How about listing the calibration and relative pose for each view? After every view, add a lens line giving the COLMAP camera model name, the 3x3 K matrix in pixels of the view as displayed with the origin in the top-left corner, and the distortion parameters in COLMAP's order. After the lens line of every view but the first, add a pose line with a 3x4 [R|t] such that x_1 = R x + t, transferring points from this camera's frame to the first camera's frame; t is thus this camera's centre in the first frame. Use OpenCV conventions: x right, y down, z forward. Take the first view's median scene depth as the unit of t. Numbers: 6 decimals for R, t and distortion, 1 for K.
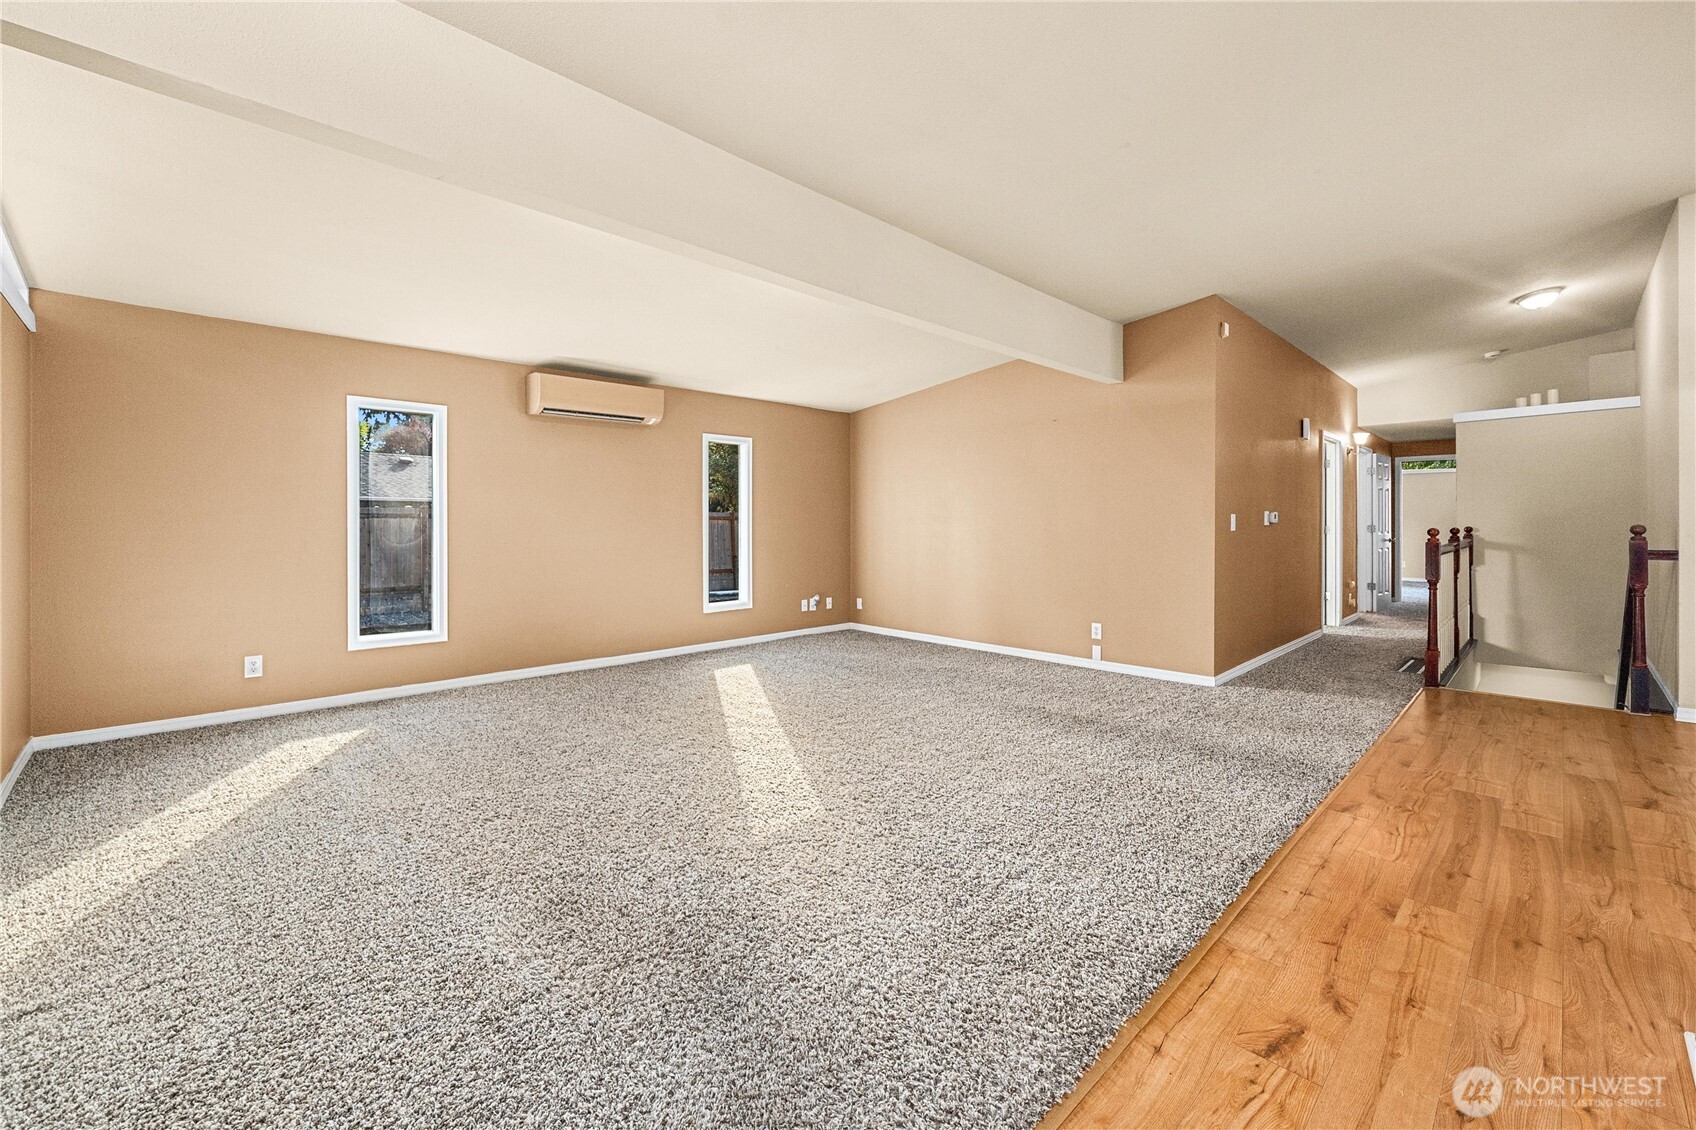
lens RADIAL K [[715.5, 0, 847.3], [0, 715.5, 525.5], [0, 0, 1]] dist [-0.000299, 0.000140]
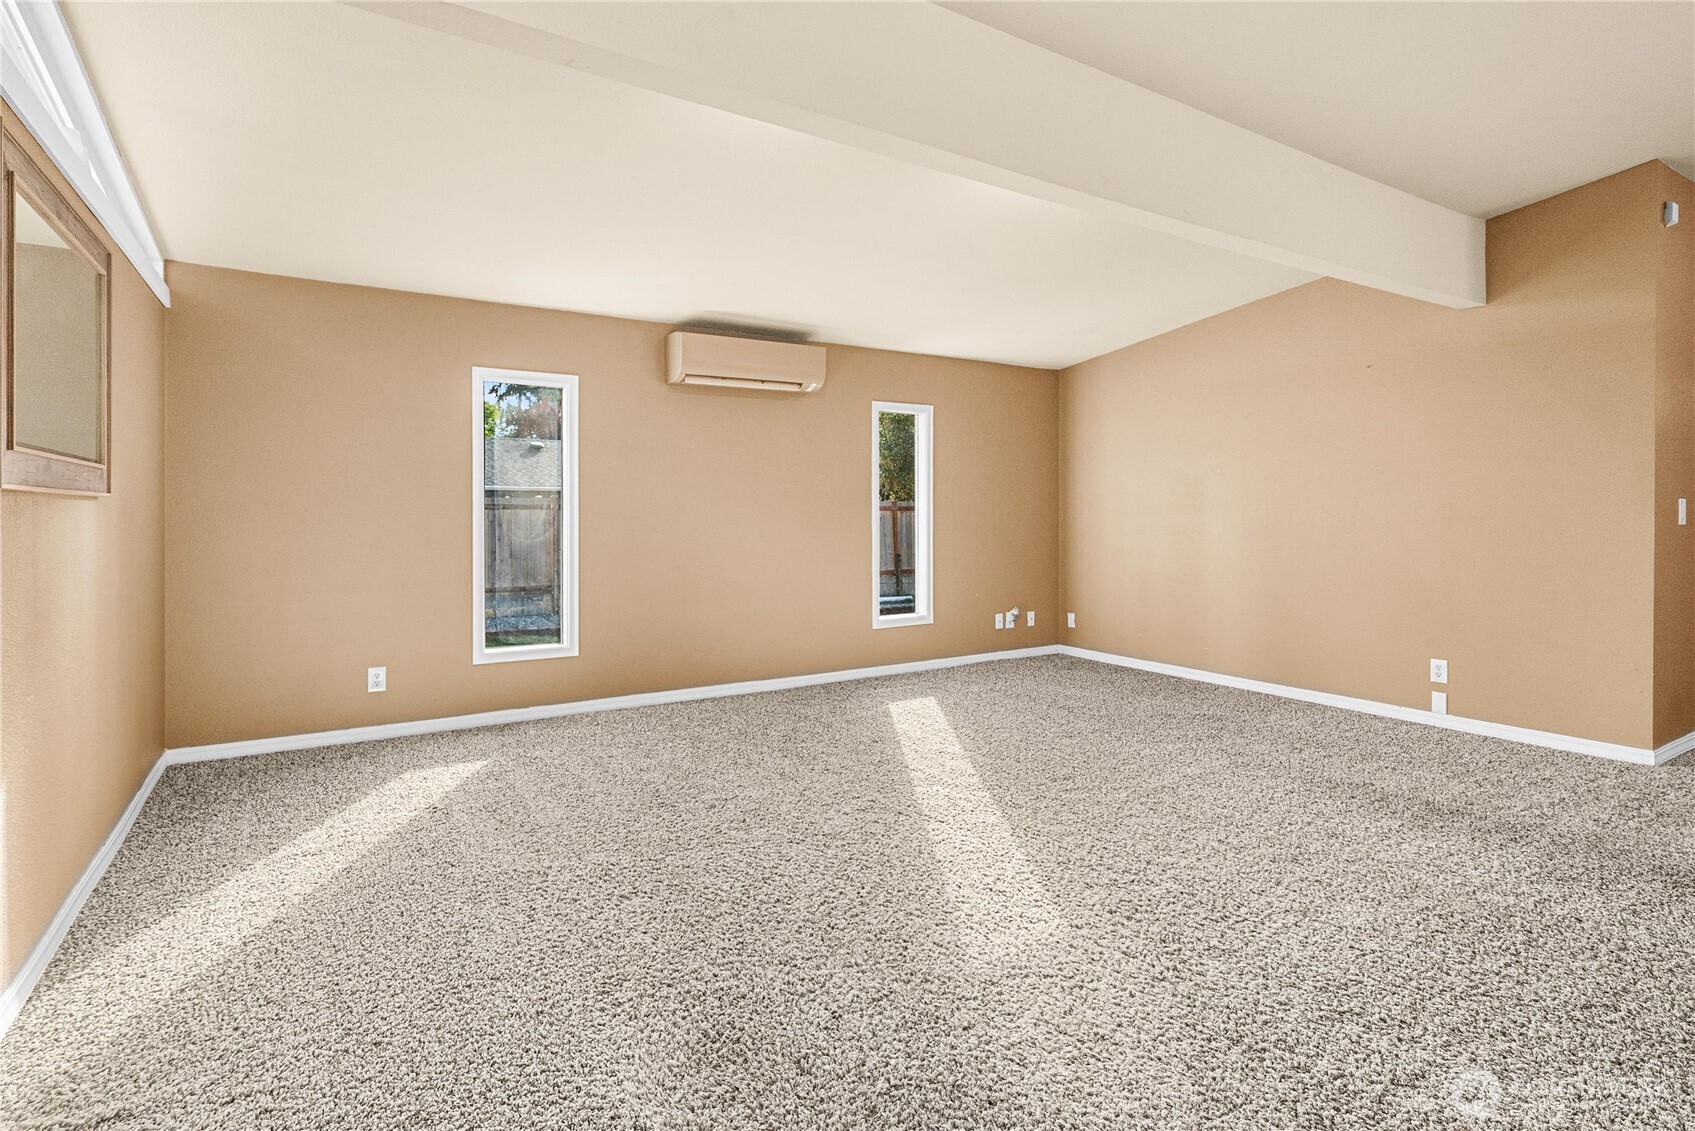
lens RADIAL K [[812.2, 0, 814.0], [0, 812.2, 504.4], [0, 0, 1]] dist [0.003513, 0.000733]
pose [[0.974101, -0.005607, -0.226045, -0.082450], [0.001946, 0.999863, -0.016414, -0.000577], [0.226107, 0.015549, 0.973978, 0.148792]]
